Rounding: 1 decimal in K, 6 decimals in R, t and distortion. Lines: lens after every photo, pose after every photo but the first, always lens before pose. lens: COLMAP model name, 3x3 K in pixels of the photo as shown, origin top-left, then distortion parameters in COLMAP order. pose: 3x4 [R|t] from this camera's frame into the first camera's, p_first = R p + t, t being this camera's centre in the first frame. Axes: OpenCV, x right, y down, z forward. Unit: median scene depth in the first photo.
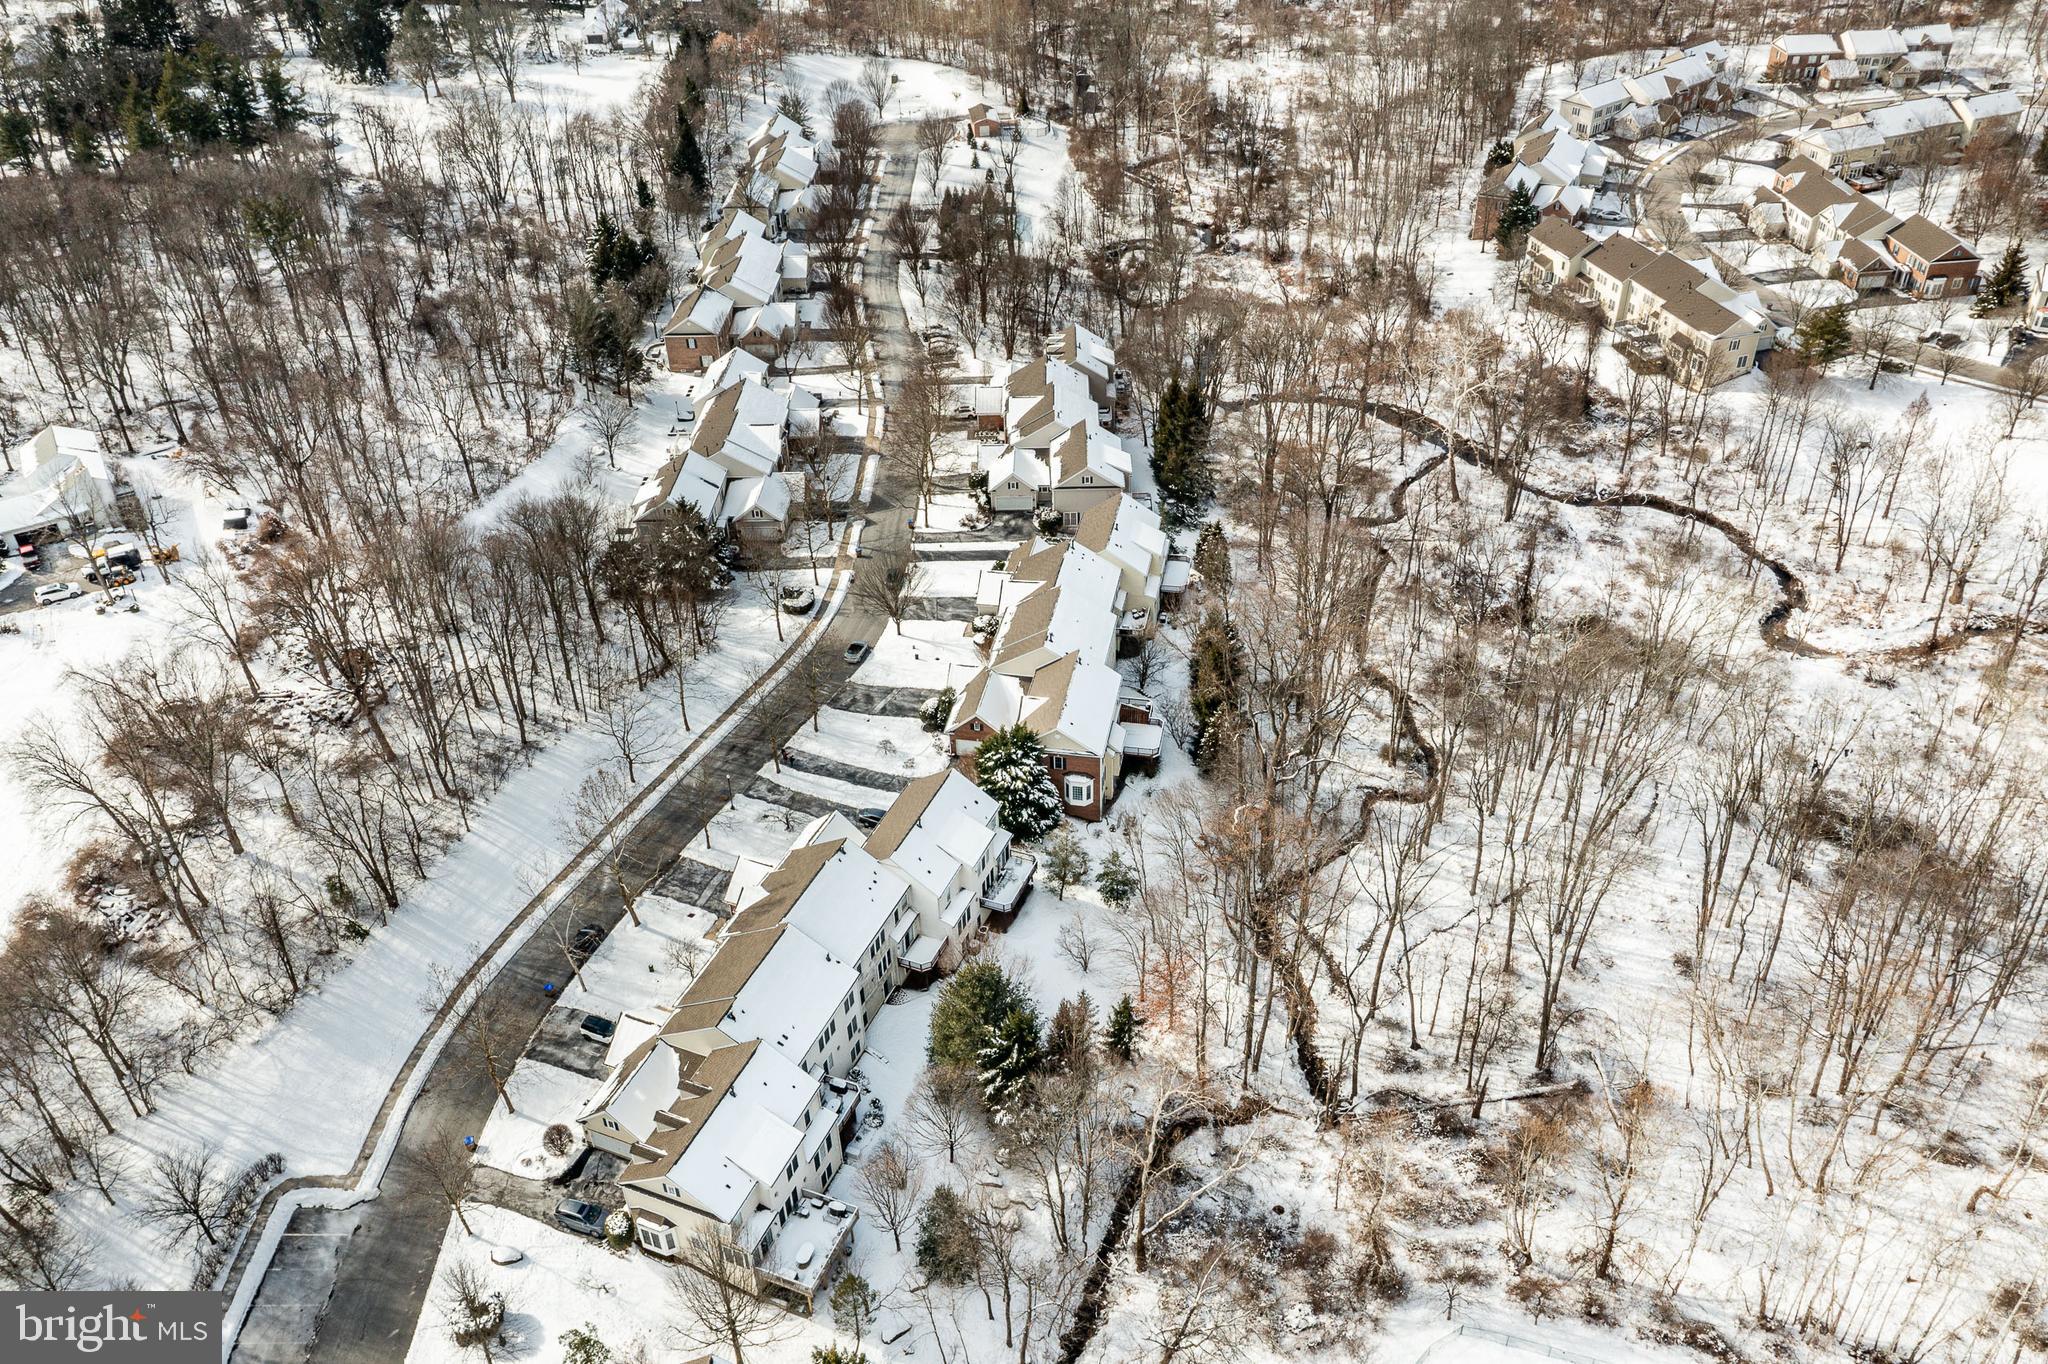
lens RADIAL K [[1630.2, 0, 1019.0], [0, 1630.2, 676.5], [0, 0, 1]] dist [-0.010823, 0.007148]
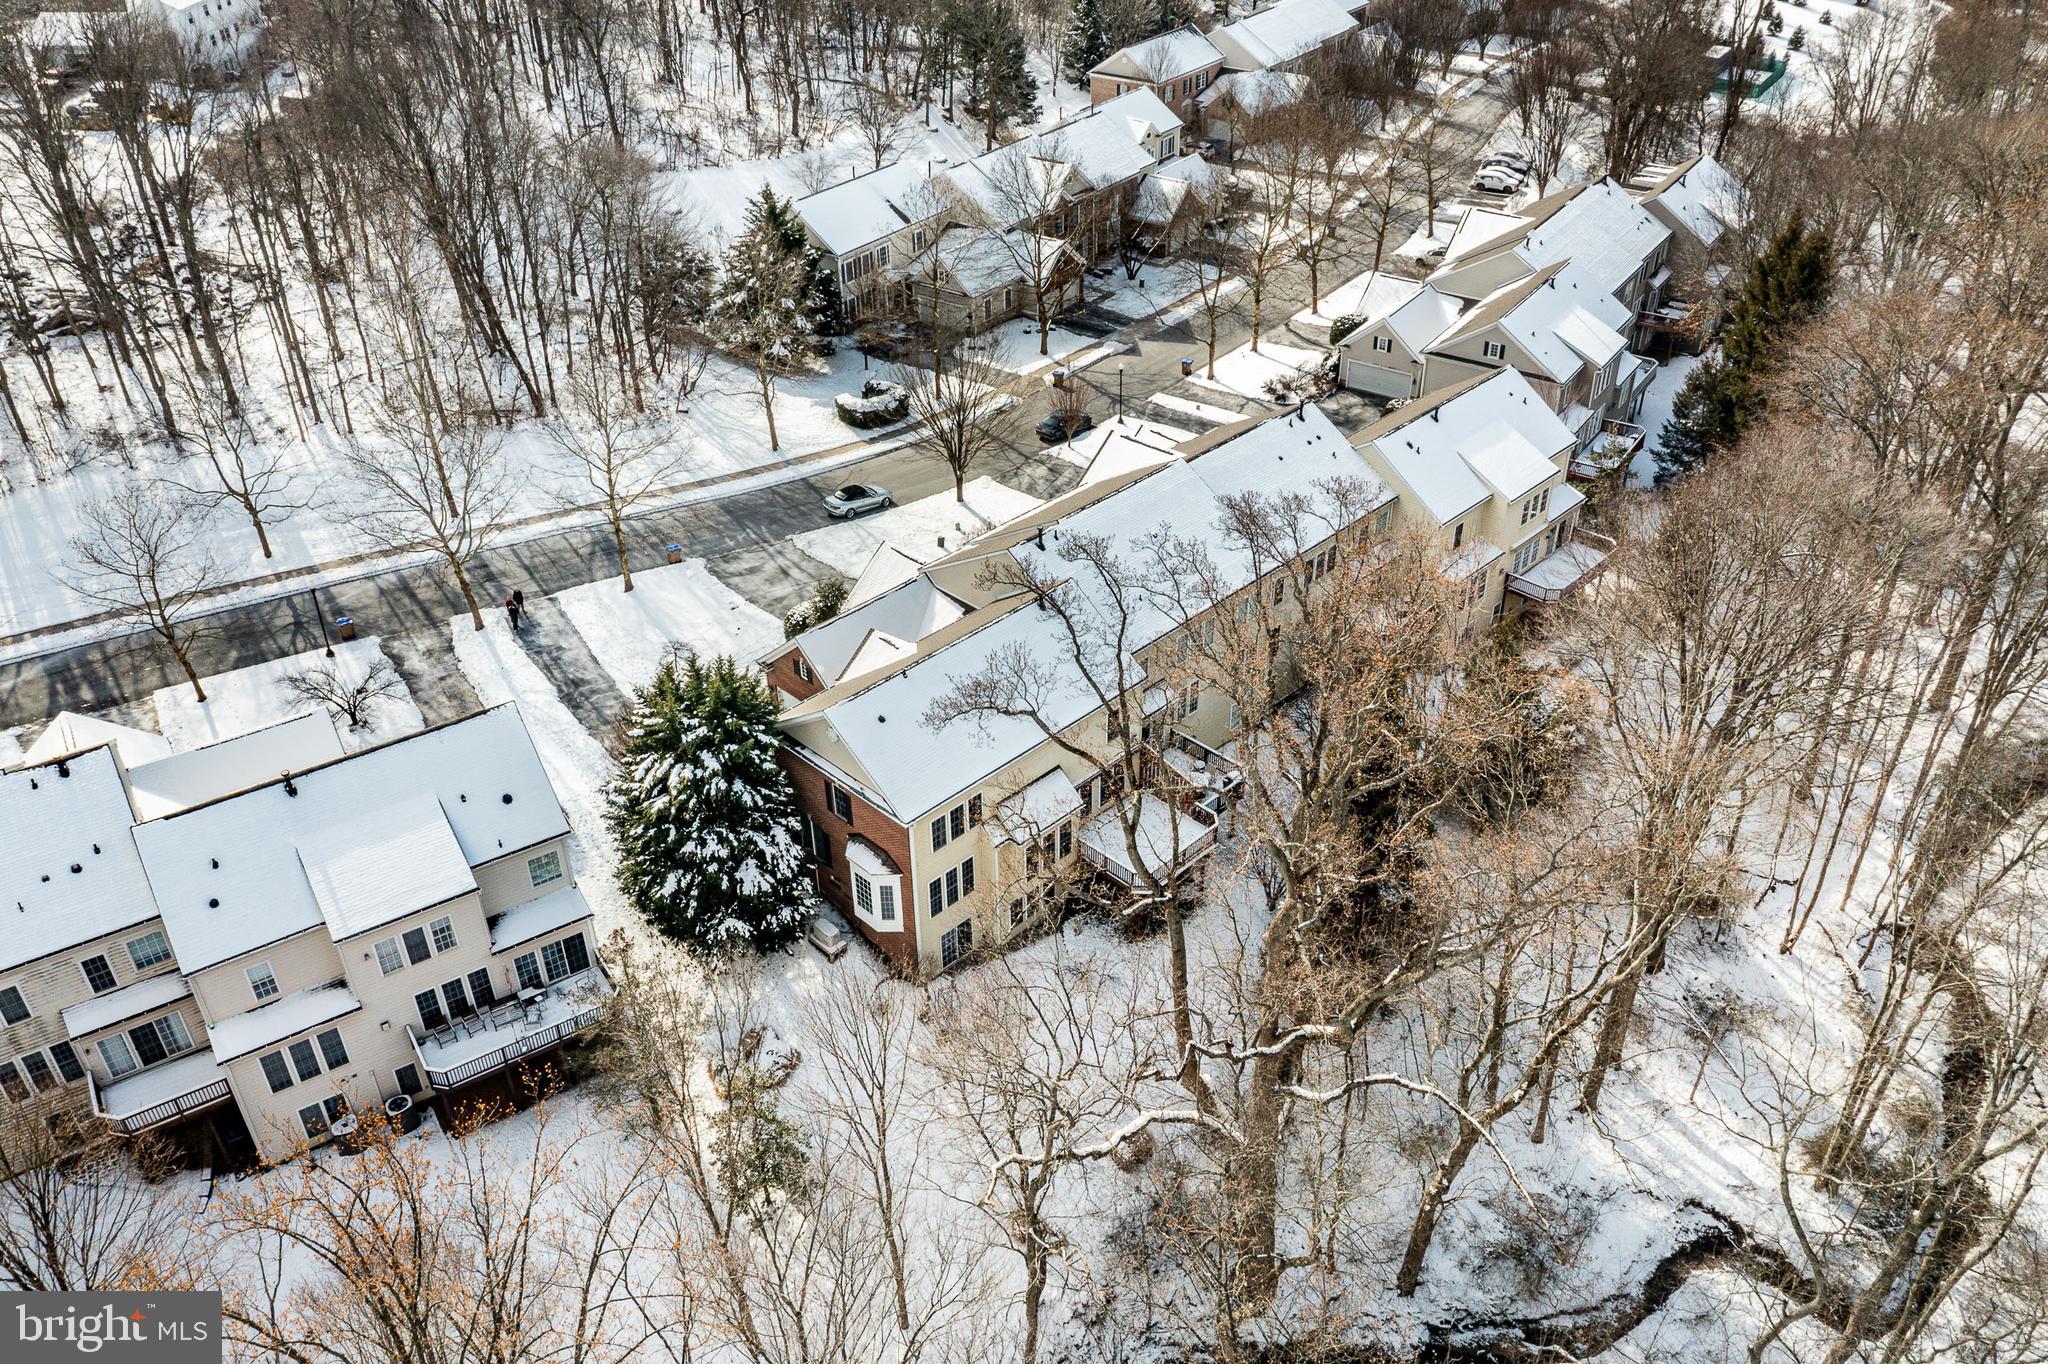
lens RADIAL K [[1630.2, 0, 1026.3], [0, 1630.2, 698.6], [0, 0, 1]] dist [-0.010823, 0.007148]
pose [[0.830438, 0.332474, -0.447027, 0.198366], [-0.334734, 0.939187, 0.076683, -0.014005], [0.445337, 0.085954, 0.891228, 0.568348]]
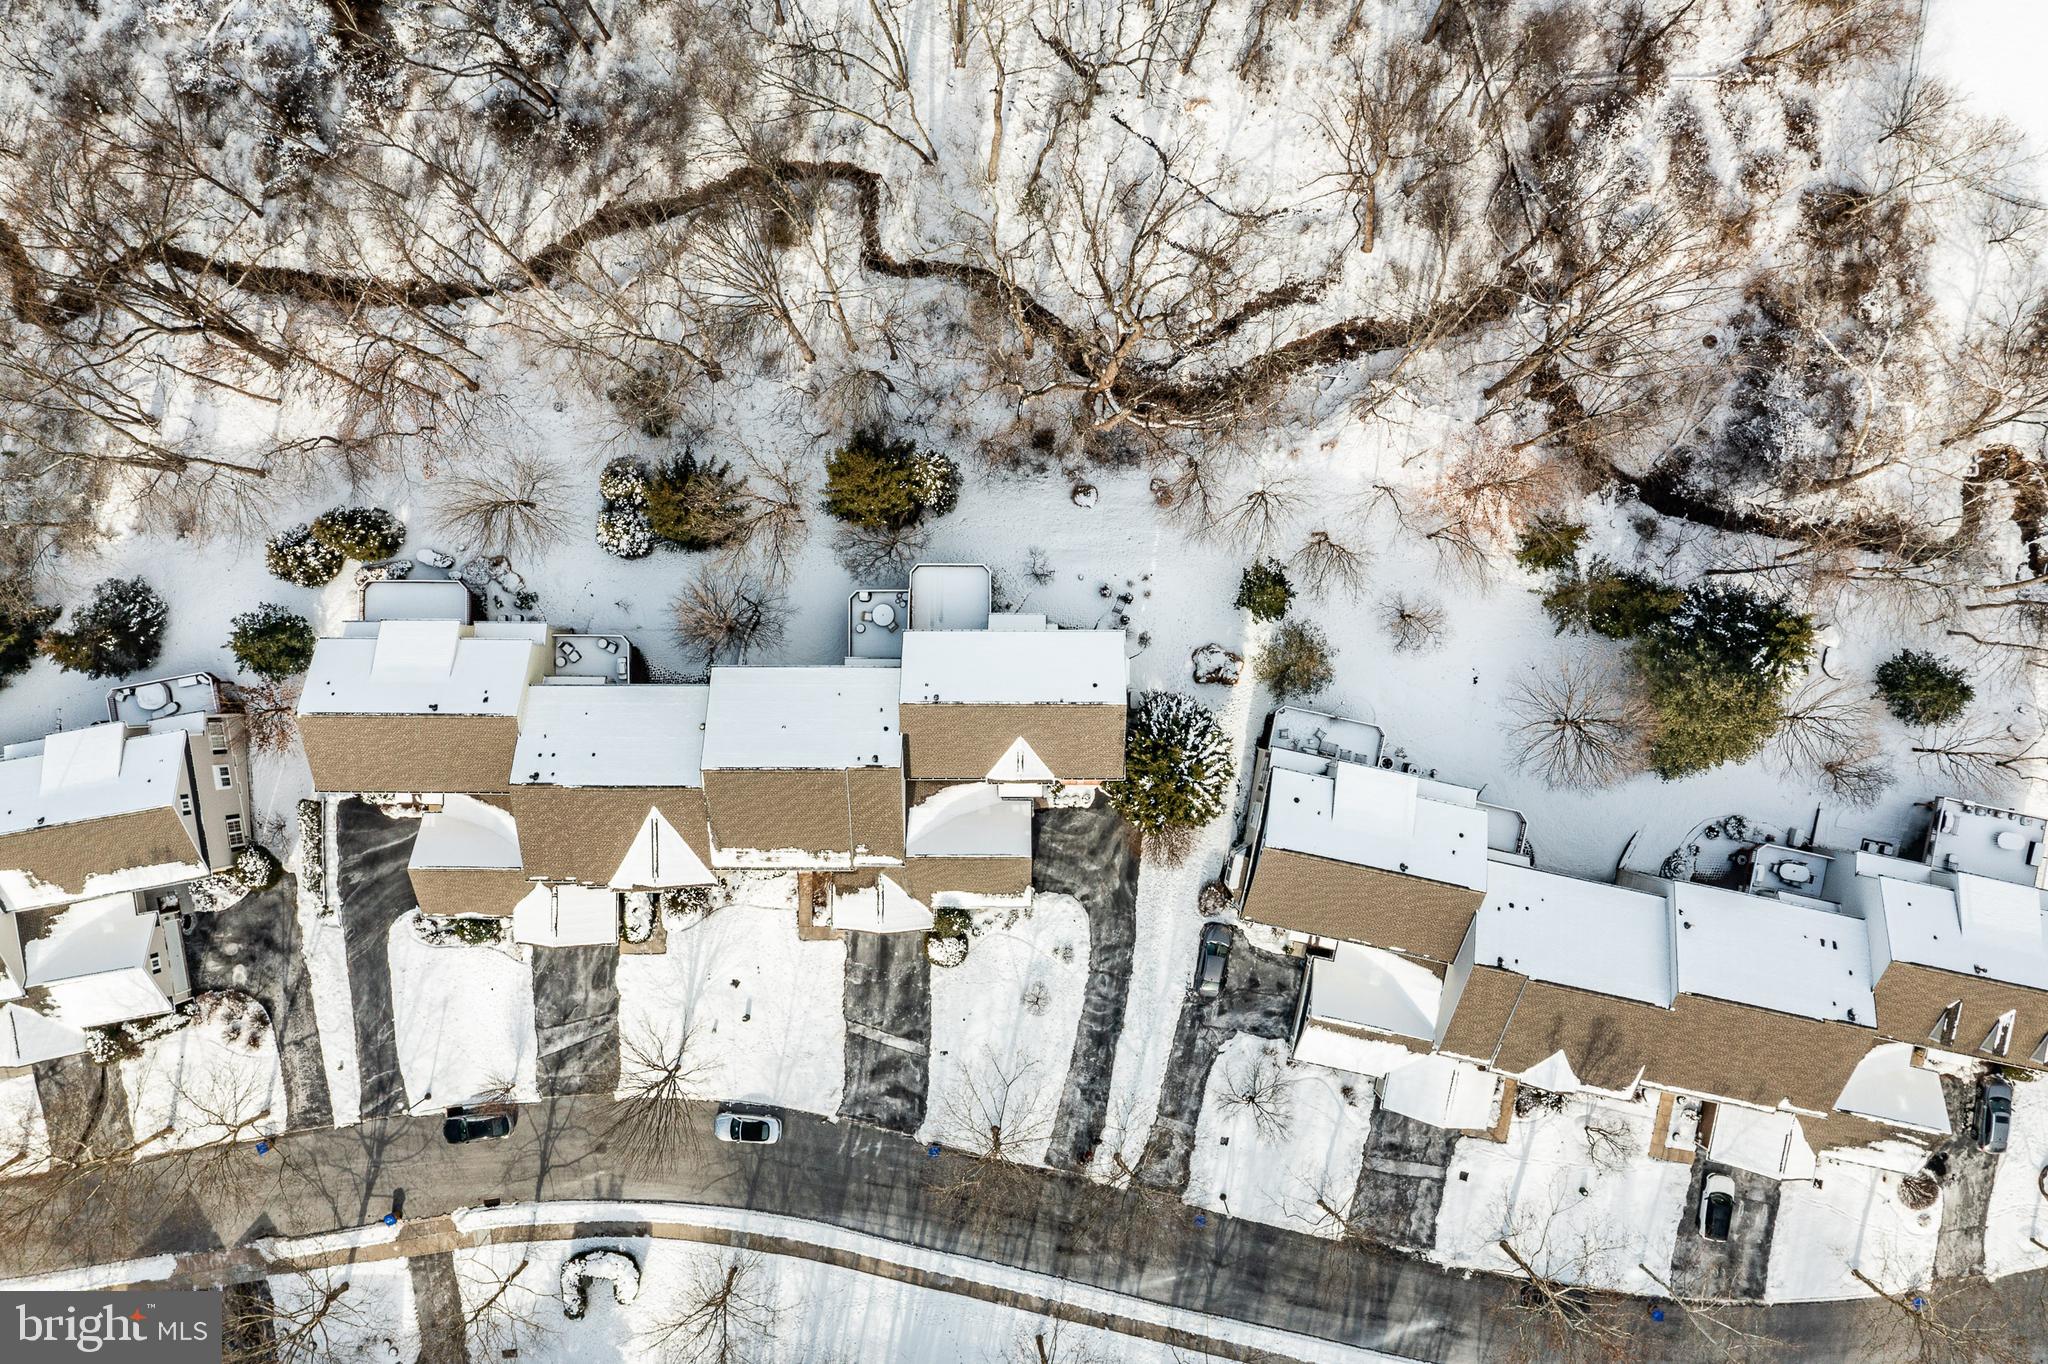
lens RADIAL K [[1630.2, 0, 1029.4], [0, 1630.2, 674.5], [0, 0, 1]] dist [-0.010823, 0.007148]
pose [[-0.189790, -0.980965, 0.041075, 0.013615], [0.574367, -0.077000, 0.814969, -0.412200], [-0.796293, 0.178265, 0.578047, 0.565989]]
